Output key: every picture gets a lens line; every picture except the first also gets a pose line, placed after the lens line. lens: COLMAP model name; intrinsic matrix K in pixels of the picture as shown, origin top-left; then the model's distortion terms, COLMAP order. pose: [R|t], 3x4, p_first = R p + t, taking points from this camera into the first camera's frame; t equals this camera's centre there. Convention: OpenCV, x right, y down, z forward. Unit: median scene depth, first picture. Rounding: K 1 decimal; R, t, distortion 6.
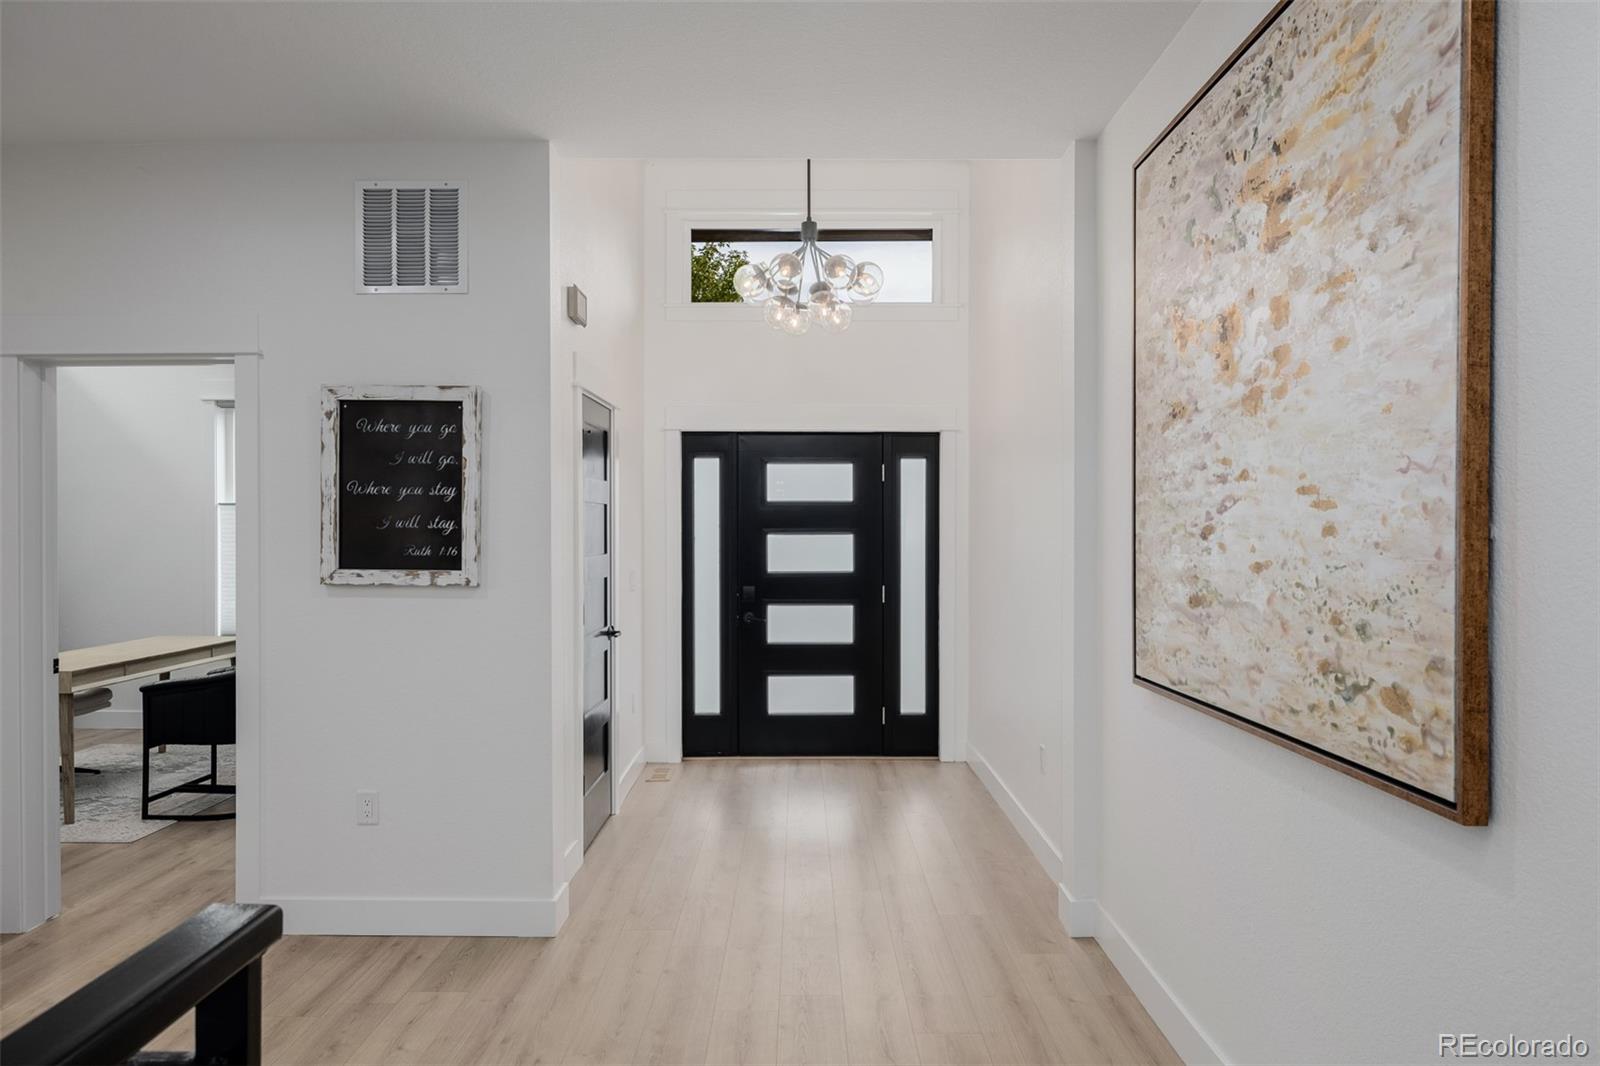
lens RADIAL K [[1034.0, 0, 800.0], [0, 1034.0, 533.0], [0, 0, 1]] dist [-0.003236, -0.001430]
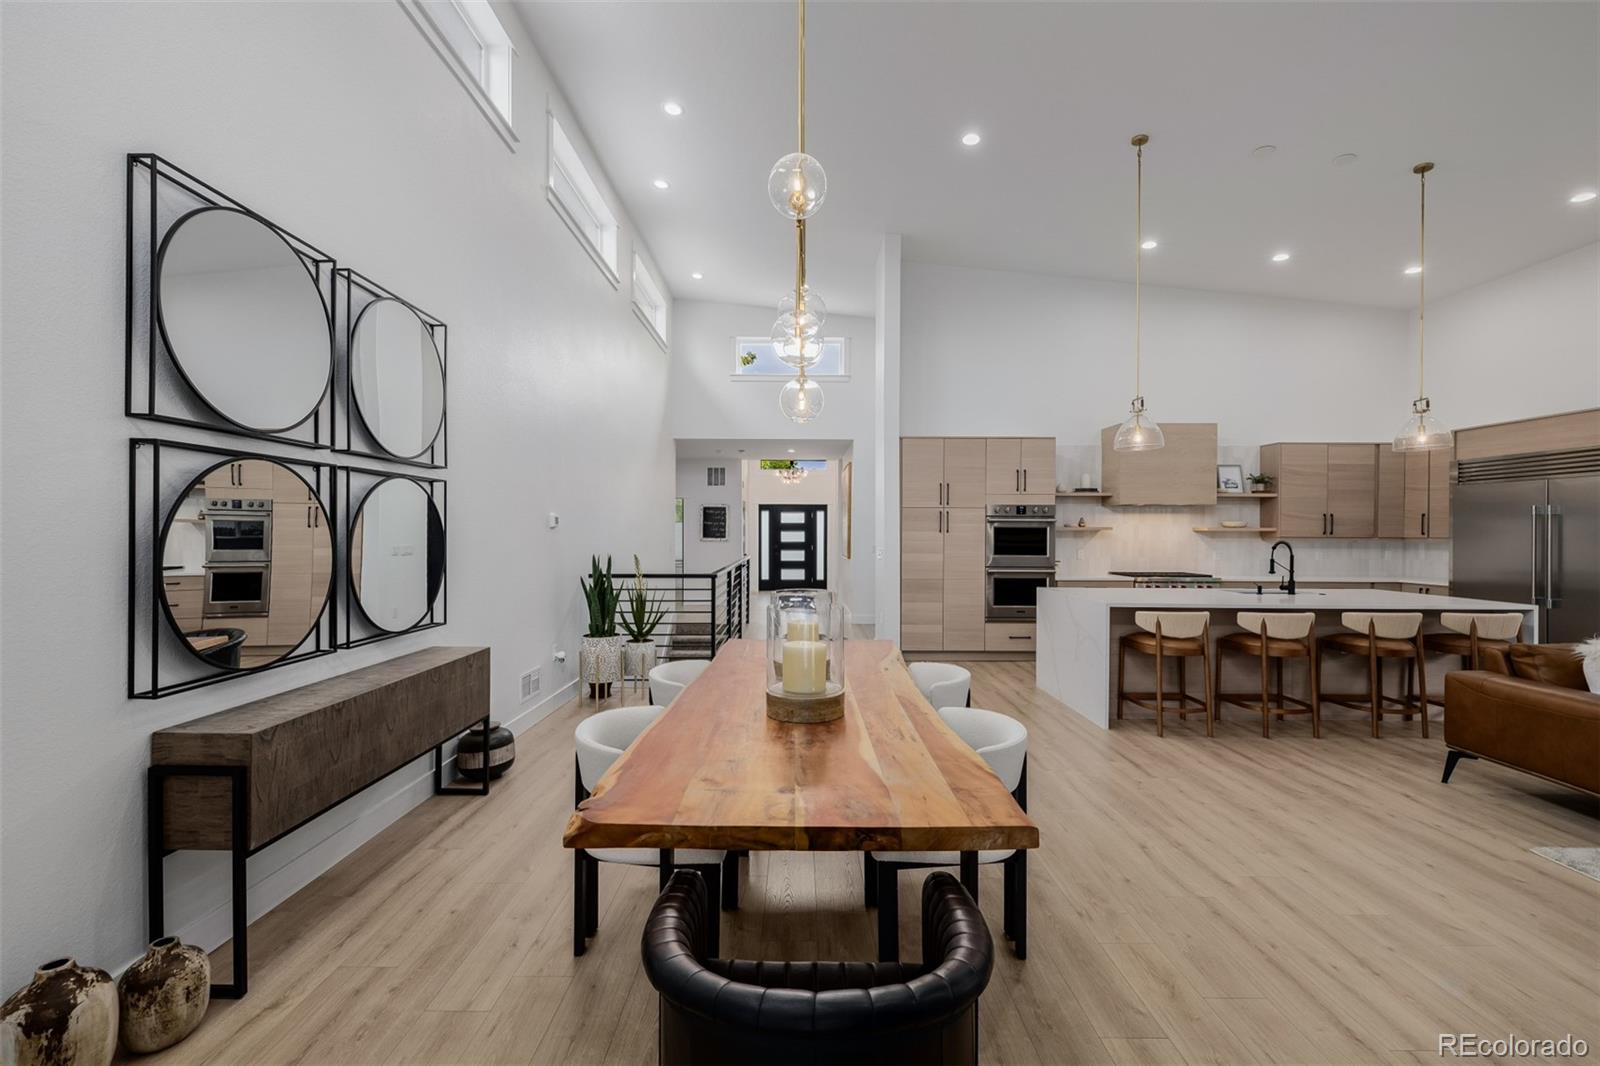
lens RADIAL K [[669.2, 0, 800.0], [0, 669.2, 533.0], [0, 0, 1]] dist [0.001052, 0.000654]
pose [[0.999992, 0.002566, -0.003203, 0.044306], [-0.002554, 0.999990, 0.003660, -0.002456], [0.003213, -0.003652, 0.999988, -1.434195]]
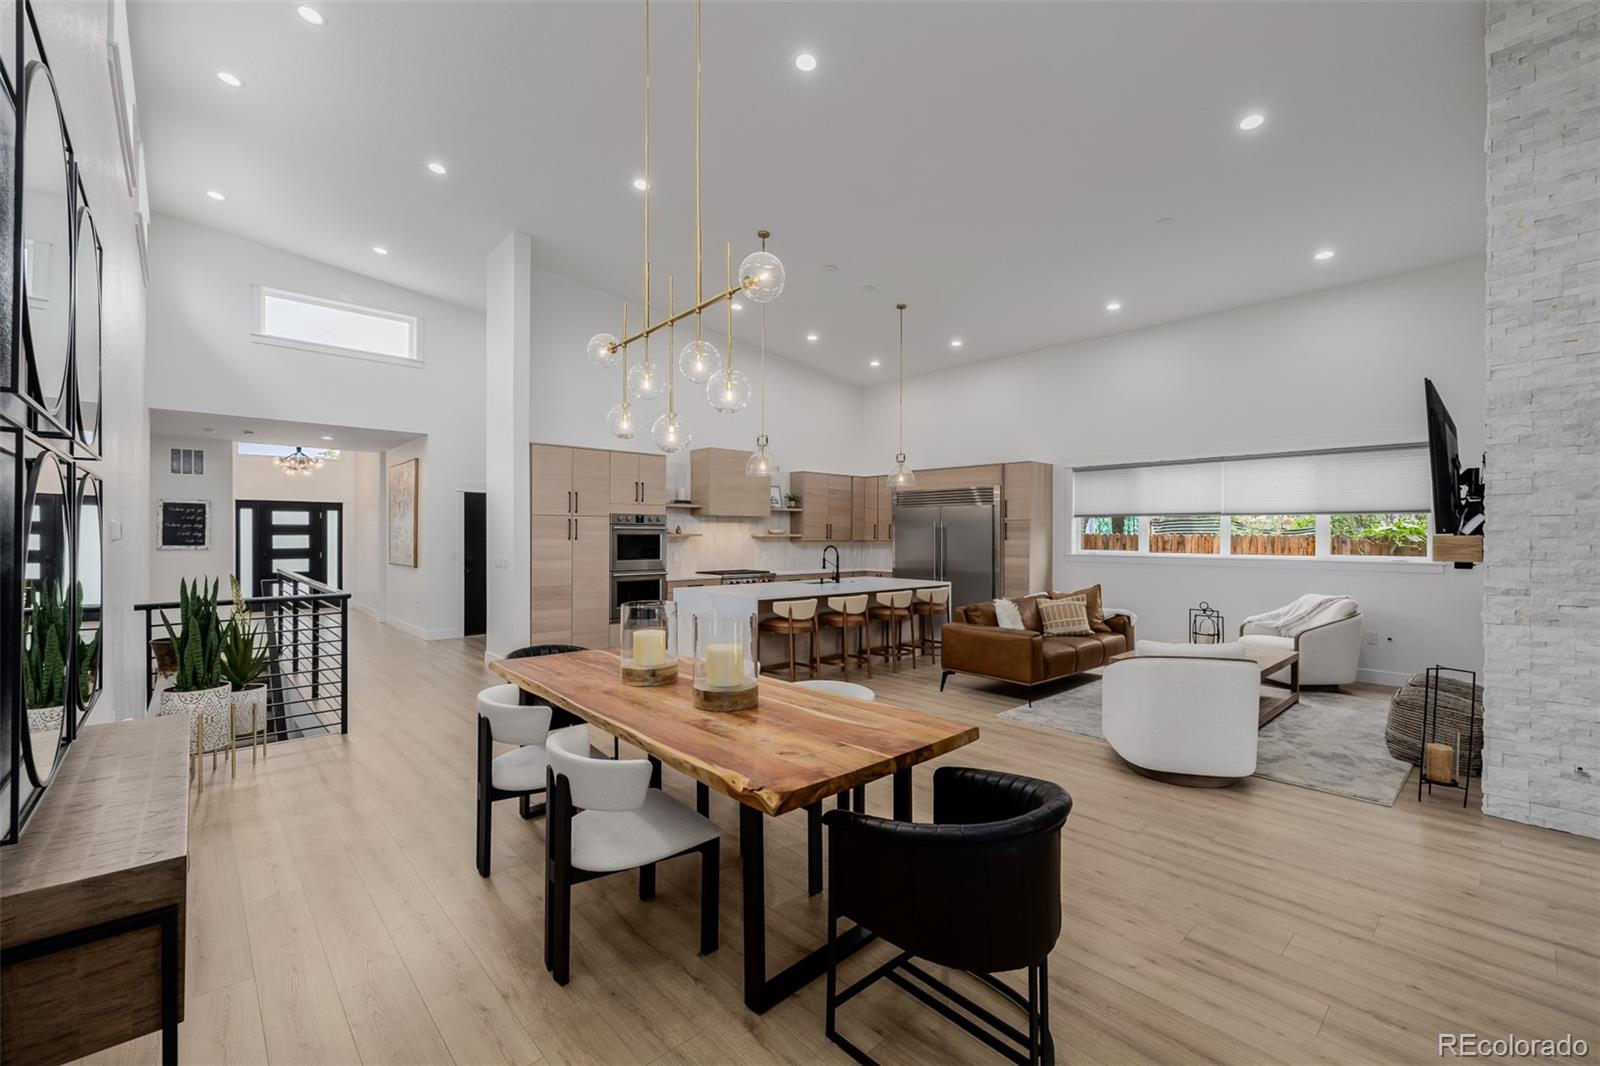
lens RADIAL K [[669.2, 0, 800.0], [0, 669.2, 533.0], [0, 0, 1]] dist [0.001052, 0.000654]
pose [[0.734439, 0.002507, 0.678670, -0.223569], [-0.004697, 0.999988, 0.001389, -0.015125], [-0.678659, -0.004208, 0.734442, -1.421464]]
